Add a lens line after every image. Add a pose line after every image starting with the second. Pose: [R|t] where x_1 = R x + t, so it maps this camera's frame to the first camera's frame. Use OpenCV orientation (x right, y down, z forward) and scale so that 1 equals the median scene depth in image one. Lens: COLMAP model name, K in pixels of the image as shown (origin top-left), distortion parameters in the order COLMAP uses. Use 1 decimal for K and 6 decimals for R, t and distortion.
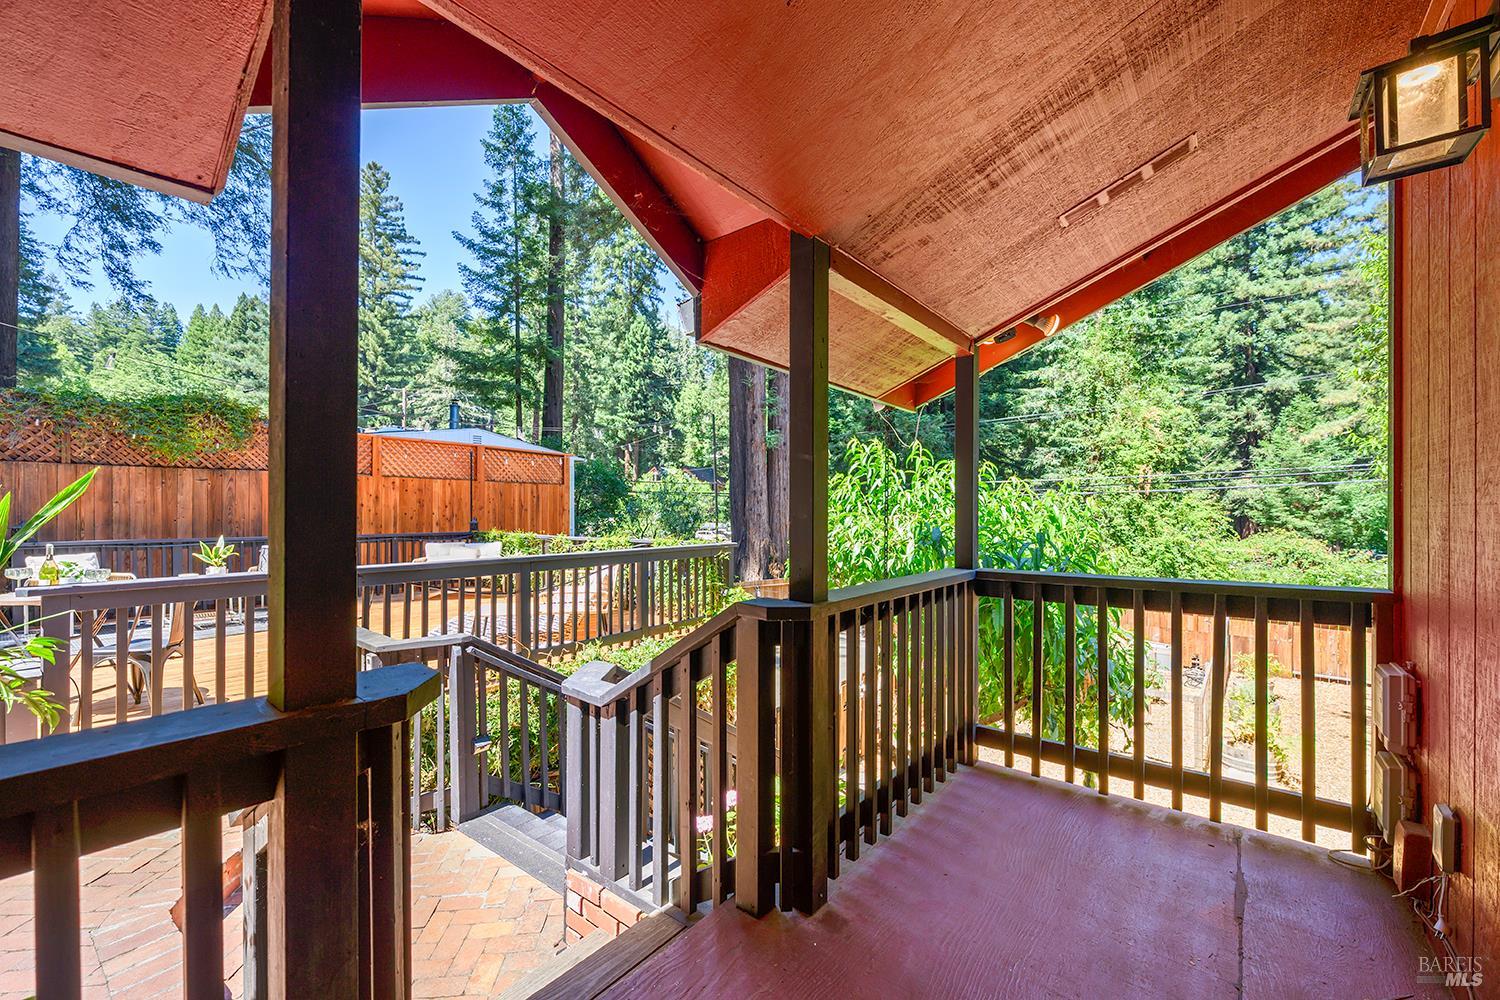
lens RADIAL K [[613.0, 0, 756.5], [0, 613.0, 506.6], [0, 0, 1]] dist [0.000870, 0.000066]
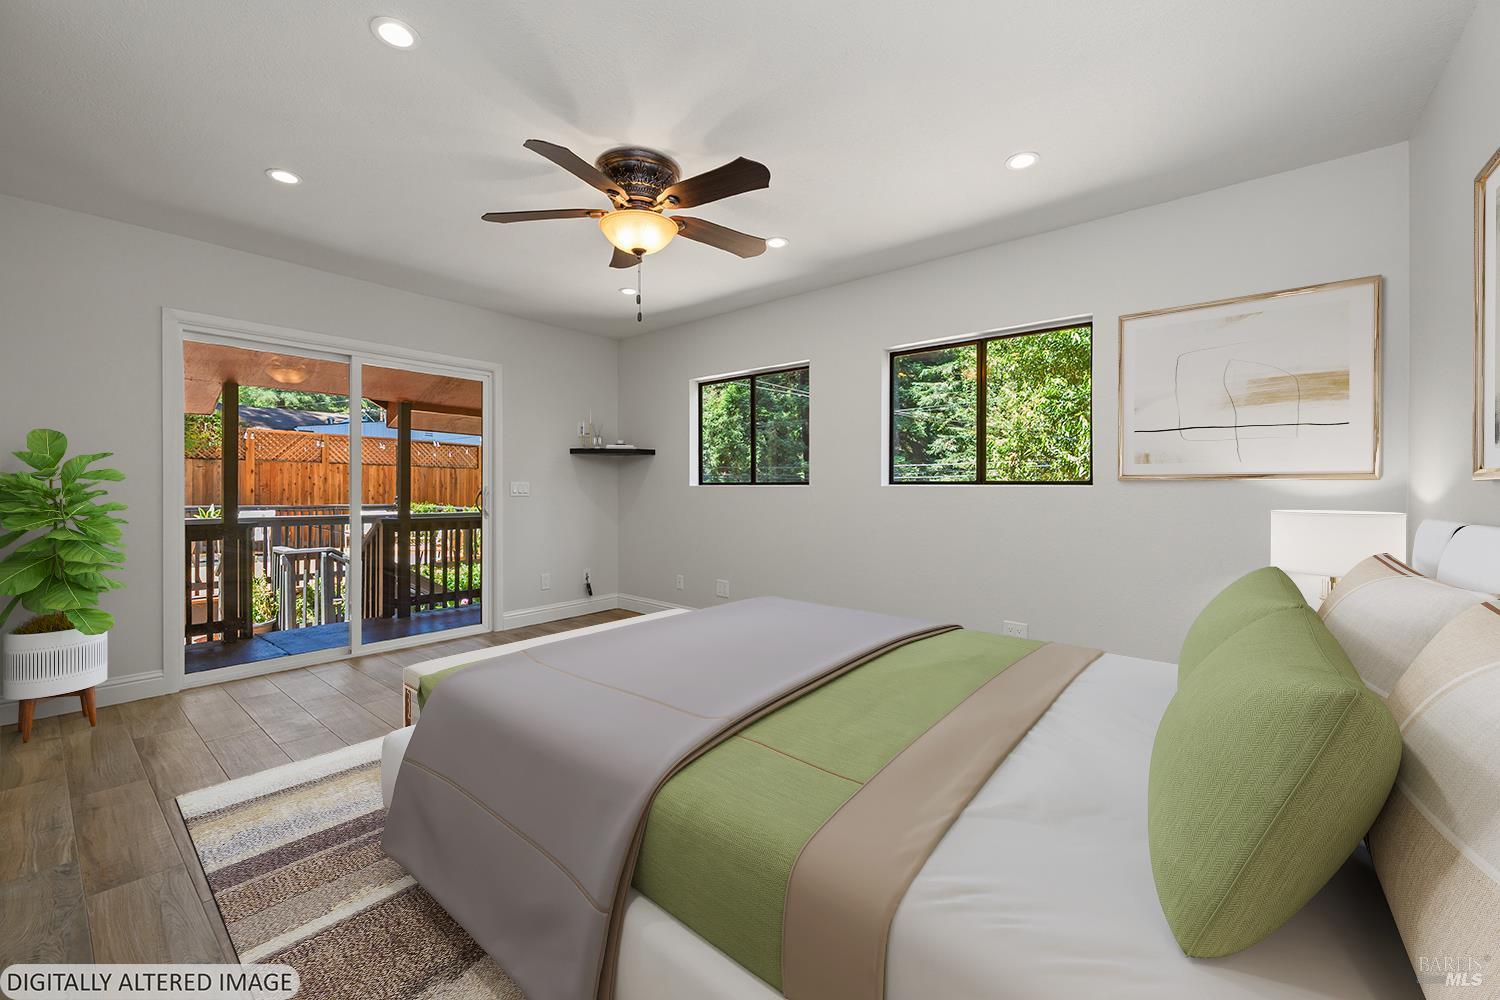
lens RADIAL K [[613.0, 0, 751.4], [0, 613.0, 491.0], [0, 0, 1]] dist [0.000870, 0.000066]
pose [[0.999984, 0.004414, 0.003453, 0.325720], [-0.004441, 0.999960, 0.007765, -0.002640], [-0.003418, -0.007780, 0.999964, -0.373305]]
